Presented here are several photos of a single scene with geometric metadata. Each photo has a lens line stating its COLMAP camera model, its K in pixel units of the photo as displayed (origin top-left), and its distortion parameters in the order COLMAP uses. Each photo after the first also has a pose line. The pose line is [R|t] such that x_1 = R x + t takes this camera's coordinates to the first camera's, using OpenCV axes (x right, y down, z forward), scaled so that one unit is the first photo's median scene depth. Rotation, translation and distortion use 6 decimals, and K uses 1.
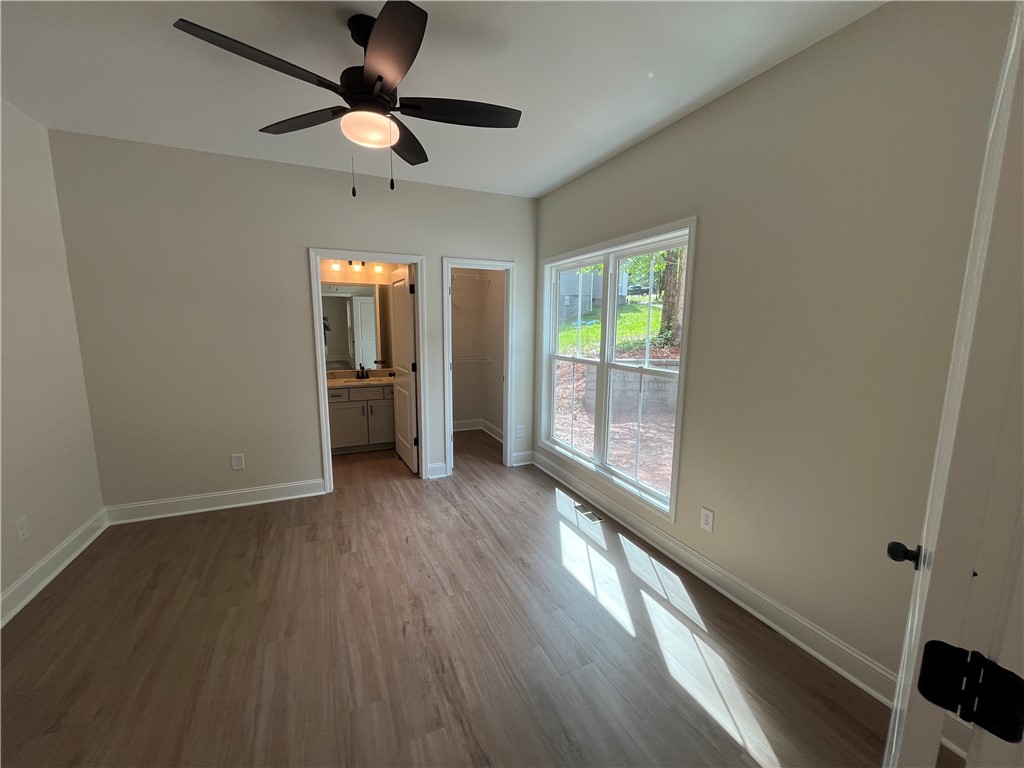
lens RADIAL K [[412.1, 0, 512.2], [0, 412.1, 381.6], [0, 0, 1]] dist [0.001050, -0.000046]
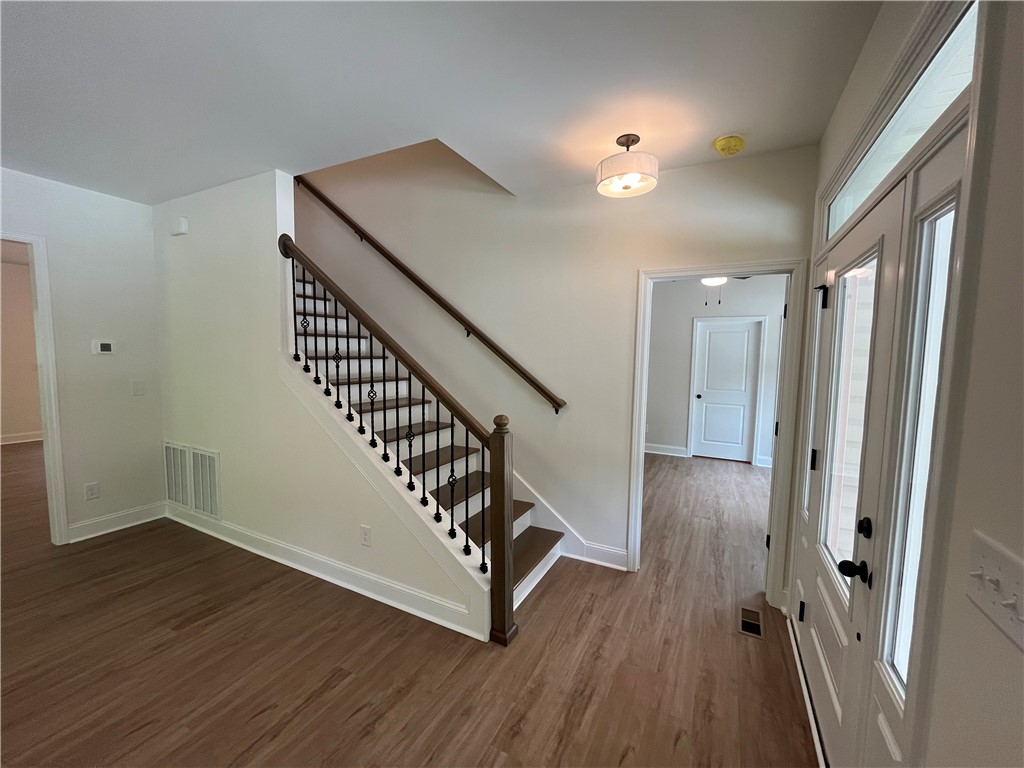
lens RADIAL K [[412.1, 0, 510.3], [0, 412.1, 387.7], [0, 0, 1]] dist [0.001050, -0.000046]
pose [[0.614146, 0.077767, -0.785351, 0.587583], [-0.134503, 0.990888, -0.007063, 0.138478], [0.777646, 0.109970, 0.619010, -0.930278]]
